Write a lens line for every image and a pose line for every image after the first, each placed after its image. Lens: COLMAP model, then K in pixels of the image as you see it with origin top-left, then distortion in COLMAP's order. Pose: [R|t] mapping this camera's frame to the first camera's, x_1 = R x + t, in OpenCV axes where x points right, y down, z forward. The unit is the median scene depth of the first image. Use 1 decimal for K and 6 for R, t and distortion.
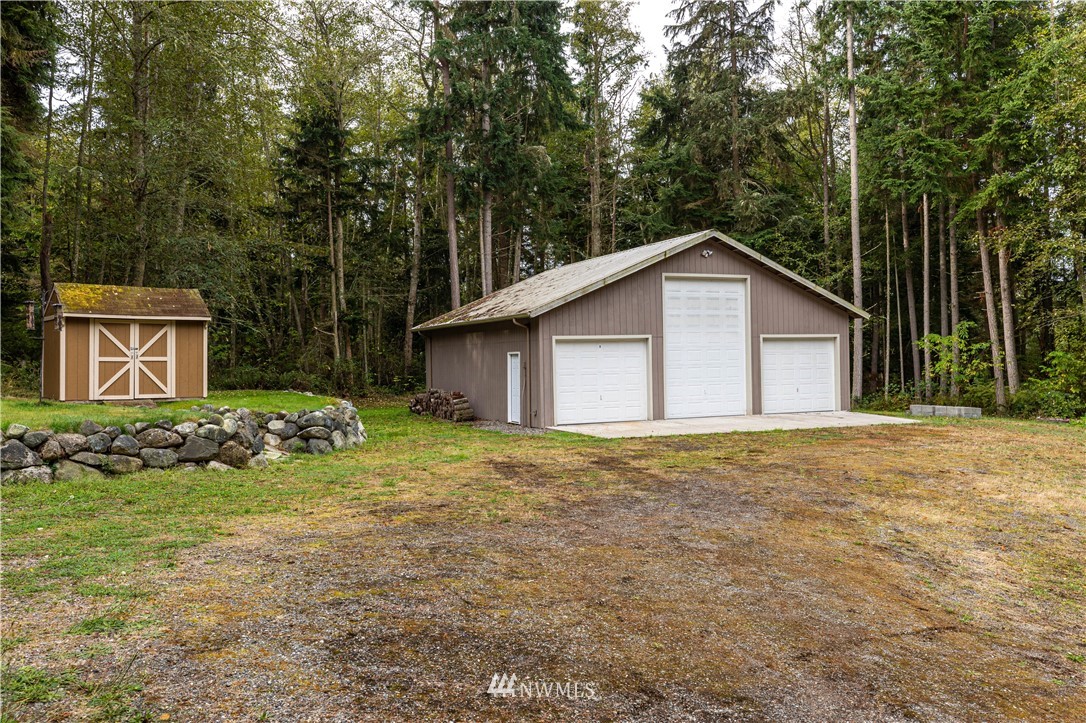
lens RADIAL K [[847.2, 0, 537.5], [0, 847.2, 366.3], [0, 0, 1]] dist [0.010547, -0.001214]
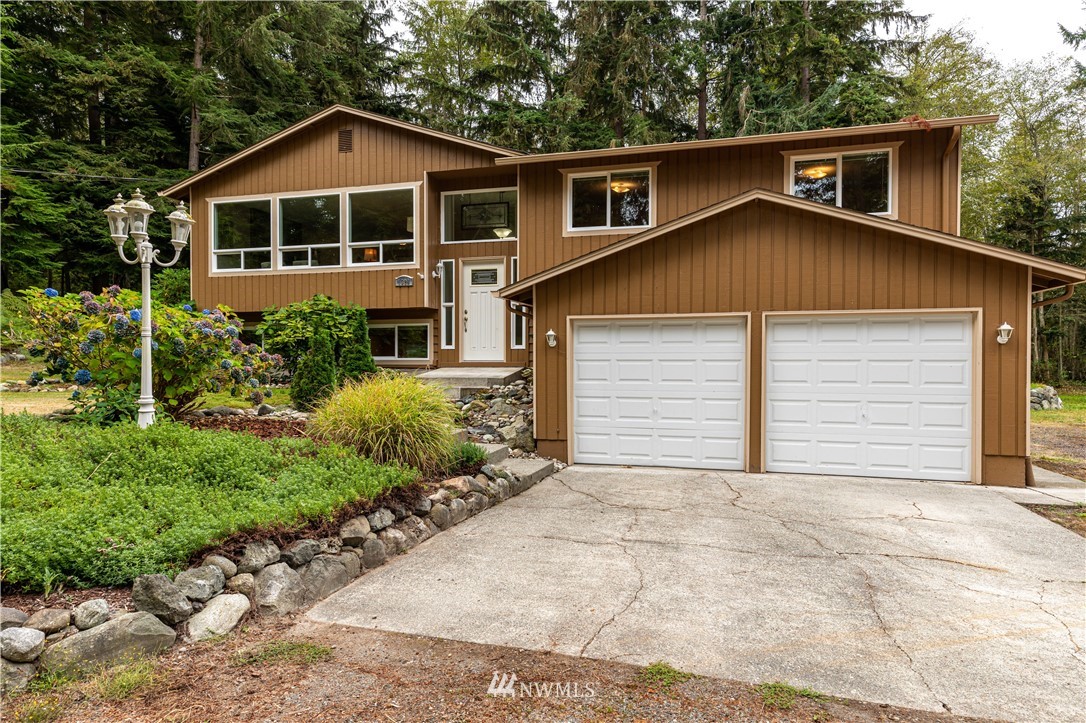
lens RADIAL K [[636.9, 0, 543.4], [0, 636.9, 368.1], [0, 0, 1]] dist [0.010236, -0.000130]
pose [[0.641245, 0.025580, -0.766910, 0.099442], [-0.016644, 0.999673, 0.019428, -0.004444], [0.767156, 0.000307, 0.641461, -0.544679]]
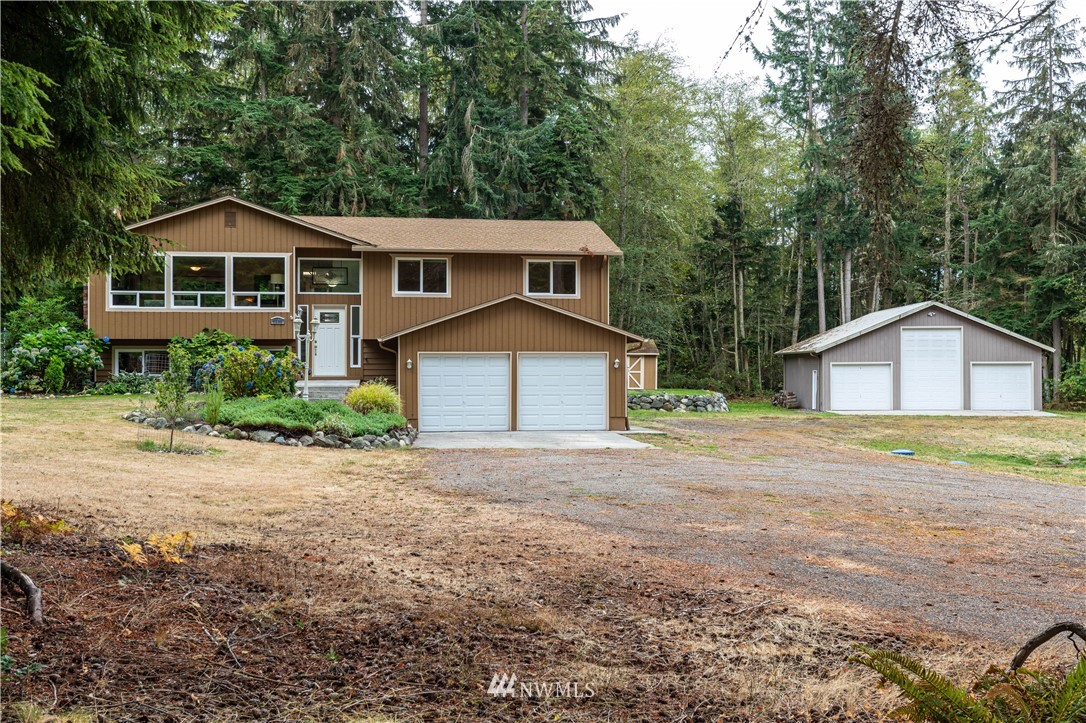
lens RADIAL K [[1089.9, 0, 549.6], [0, 1089.9, 362.2], [0, 0, 1]] dist [0.010073, 0.000000]
pose [[0.898496, 0.011675, -0.438827, 0.461533], [-0.015329, 0.999871, -0.004783, -0.013002], [0.438714, 0.011024, 0.898559, -1.279275]]
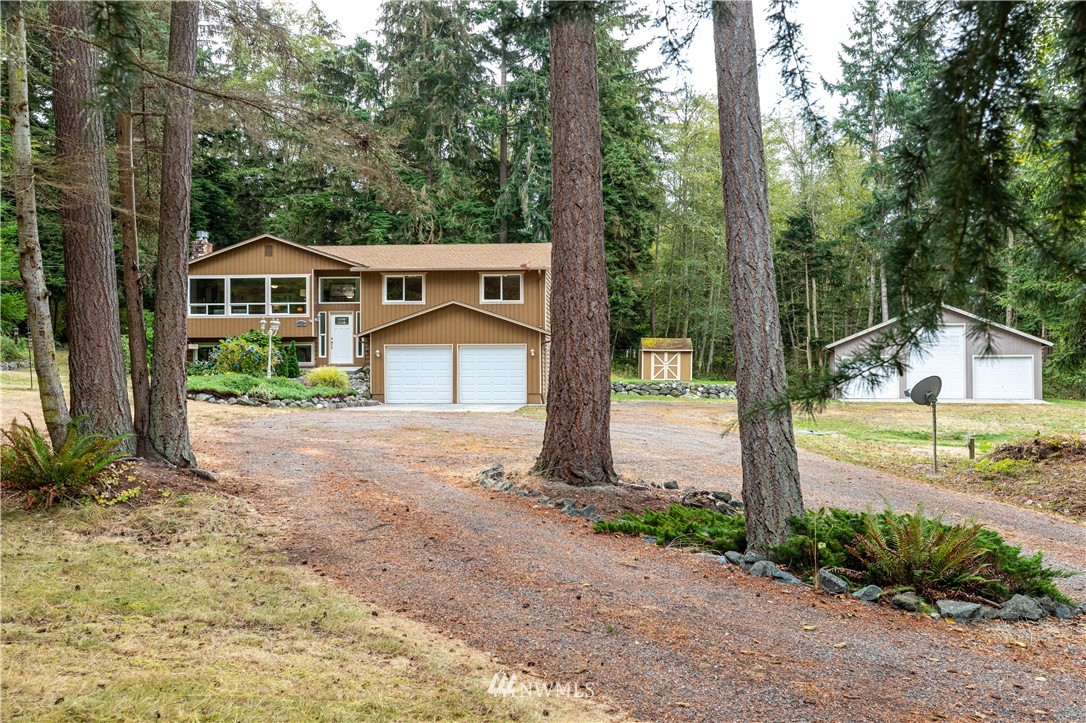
lens RADIAL K [[990.6, 0, 540.3], [0, 990.6, 362.6], [0, 0, 1]] dist [0.006675, -0.007491]
pose [[0.772245, 0.006525, -0.635292, 0.909128], [-0.013097, 0.999898, -0.005651, 0.003786], [0.635190, 0.012685, 0.772252, -1.259599]]
